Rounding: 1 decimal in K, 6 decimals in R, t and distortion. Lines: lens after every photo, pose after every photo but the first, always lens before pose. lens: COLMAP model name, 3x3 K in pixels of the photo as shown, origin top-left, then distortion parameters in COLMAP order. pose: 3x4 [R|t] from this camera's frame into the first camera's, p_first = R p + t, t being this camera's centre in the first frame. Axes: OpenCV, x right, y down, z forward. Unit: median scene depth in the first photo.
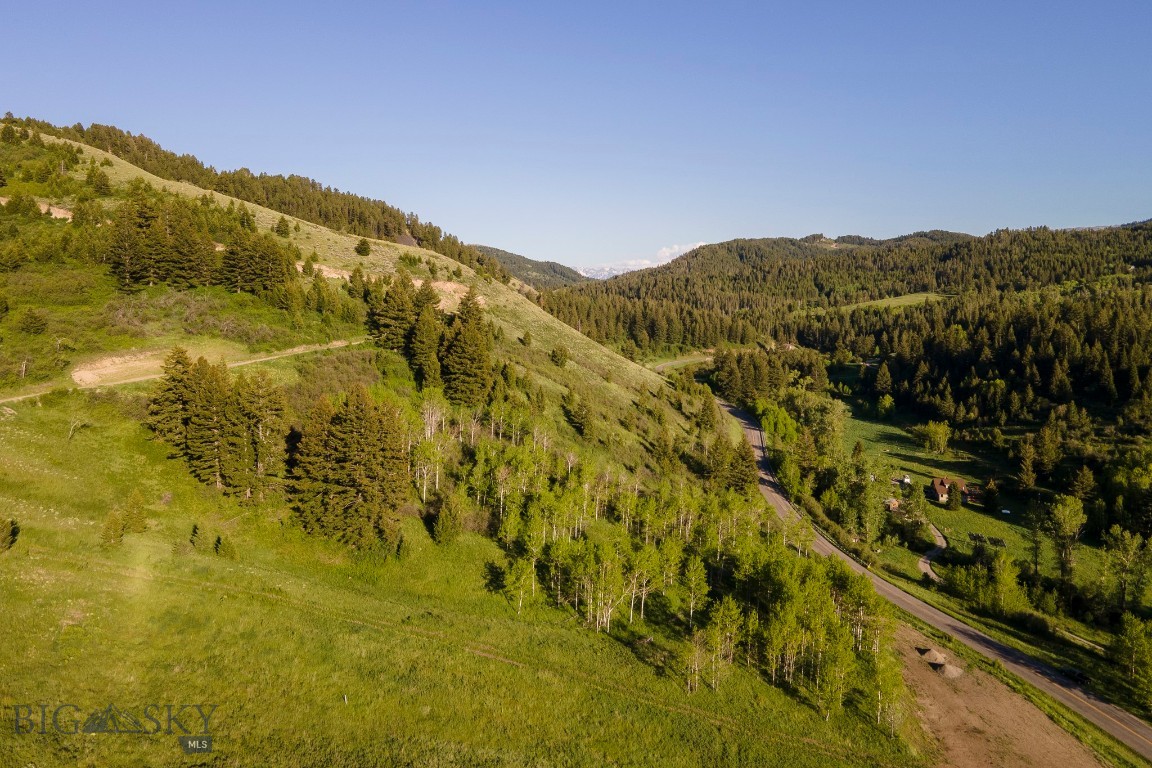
lens RADIAL K [[829.2, 0, 577.3], [0, 829.2, 323.7], [0, 0, 1]] dist [0.039410, -0.002345]
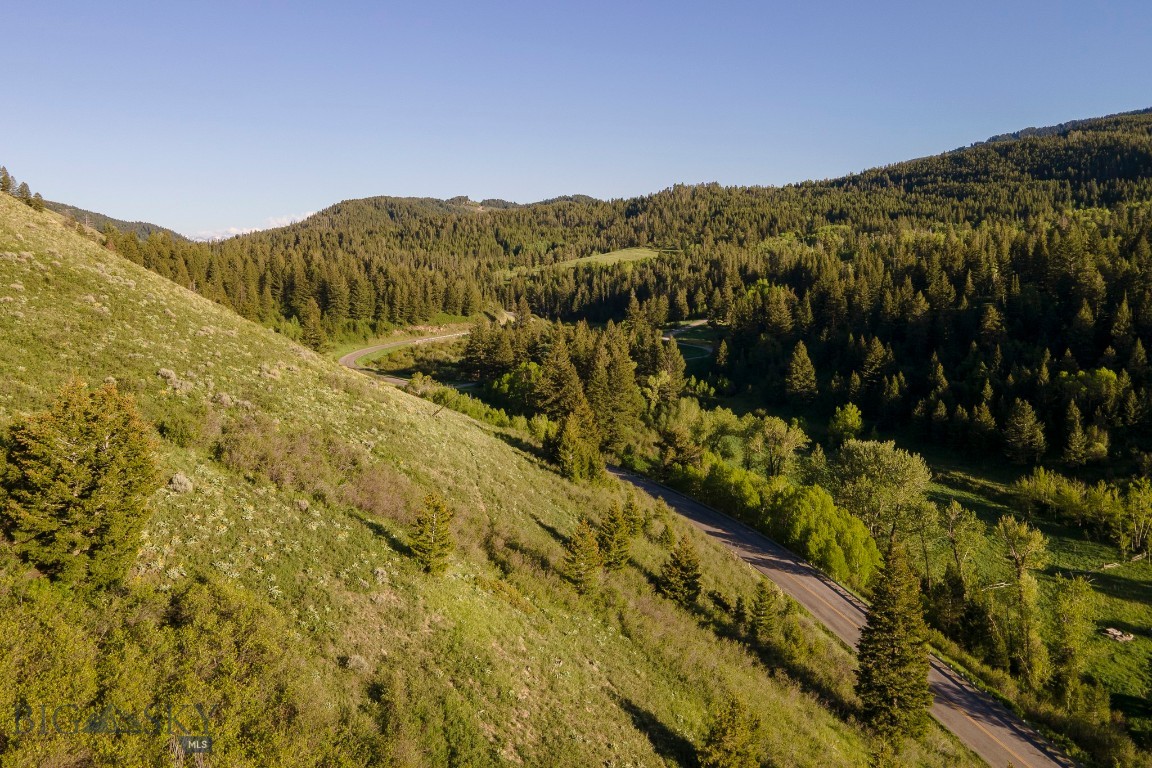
lens RADIAL K [[829.2, 0, 577.3], [0, 829.2, 323.7], [0, 0, 1]] dist [0.039410, -0.002345]
pose [[0.904160, -0.040252, 0.425294, -0.001775], [0.025027, 0.998832, 0.041329, 0.003155], [-0.426461, -0.026724, 0.904111, 0.205925]]
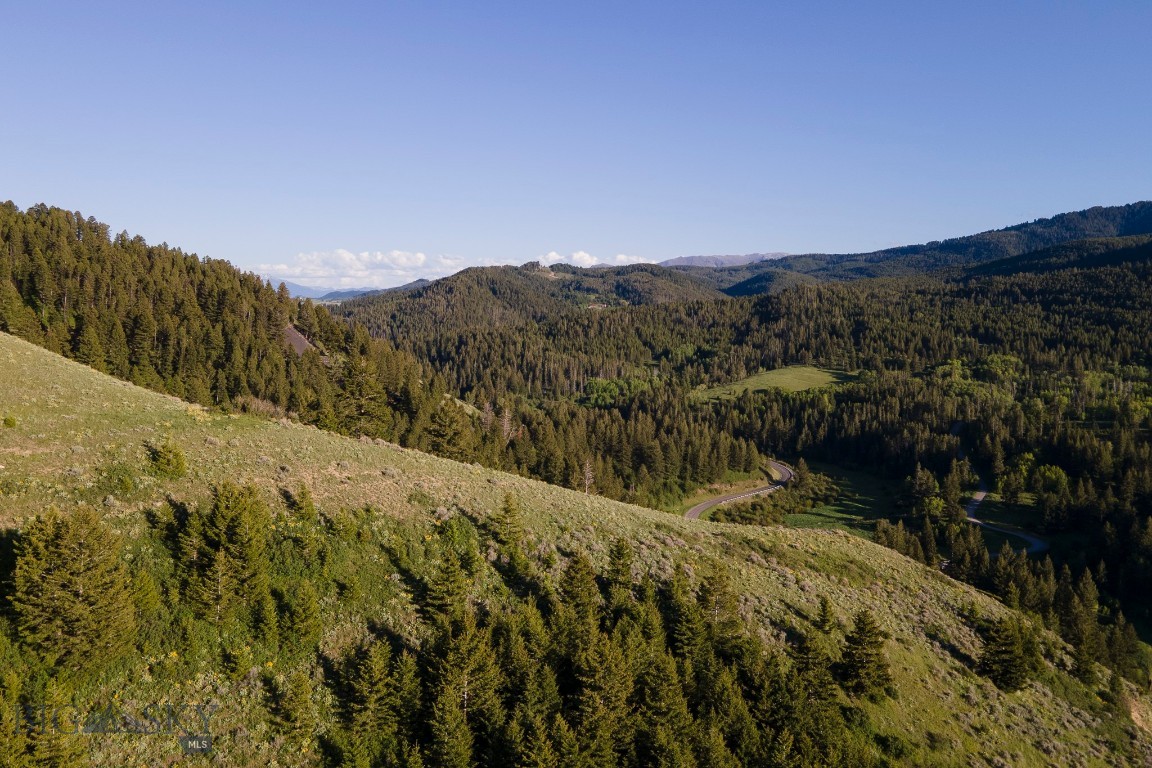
lens RADIAL K [[836.0, 0, 575.0], [0, 836.0, 340.7], [0, 0, 1]] dist [0.042894, 0.000645]
pose [[0.915003, 0.002719, 0.403437, -0.139793], [-0.006535, 0.999946, 0.008083, -0.056339], [-0.403394, -0.010033, 0.914972, 0.216272]]
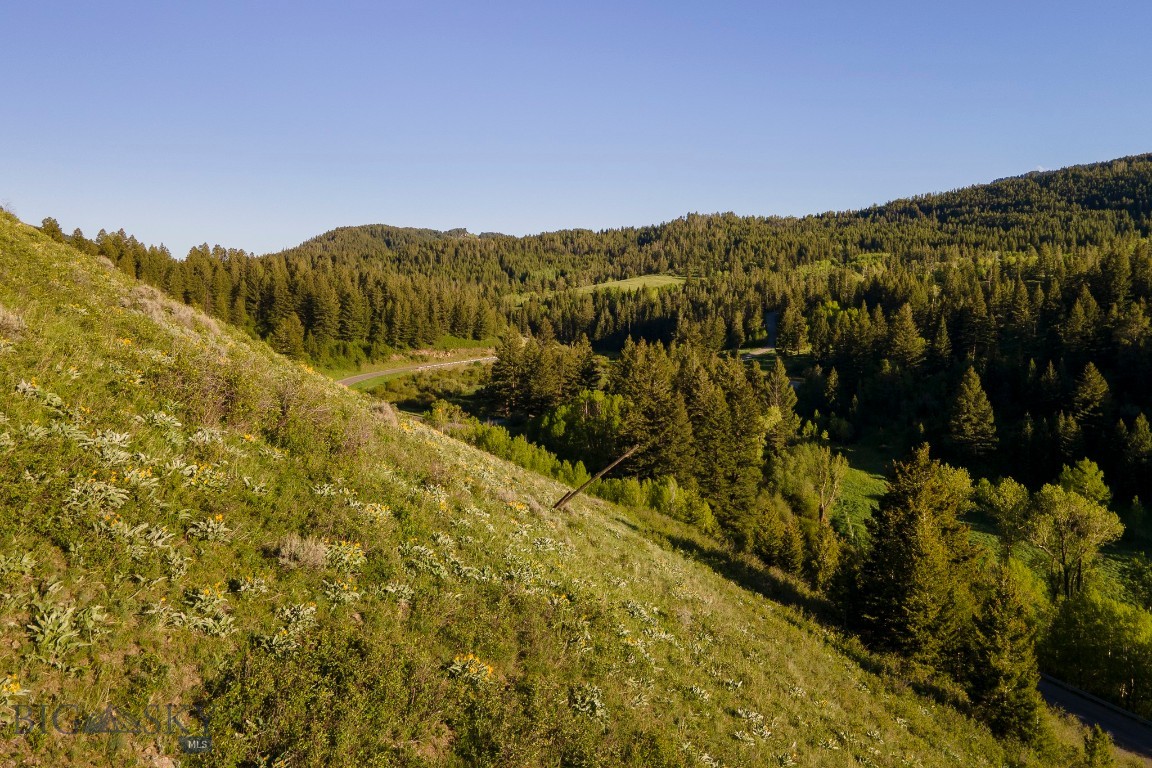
lens RADIAL K [[829.2, 0, 577.3], [0, 829.2, 323.7], [0, 0, 1]] dist [0.039410, -0.002345]
pose [[0.900883, -0.005394, 0.434028, 0.009443], [0.008450, 0.999951, -0.005112, 0.009786], [-0.433980, 0.008273, 0.900885, 0.265825]]
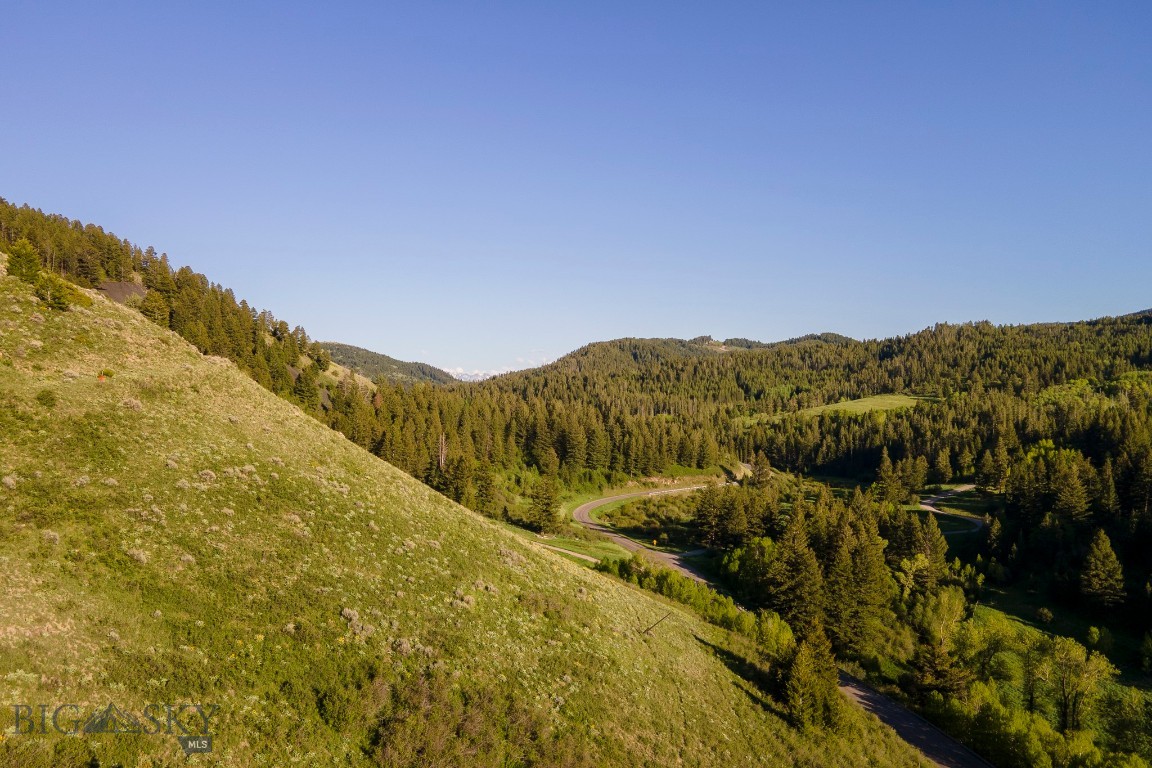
lens RADIAL K [[827.9, 0, 571.8], [0, 827.9, 428.6], [0, 0, 1]] dist [0.003857, 0.044641]
pose [[0.989431, -0.001613, 0.144994, 0.003374], [0.001812, 0.999998, -0.001236, -0.003519], [-0.144991, 0.001486, 0.989432, 0.214705]]
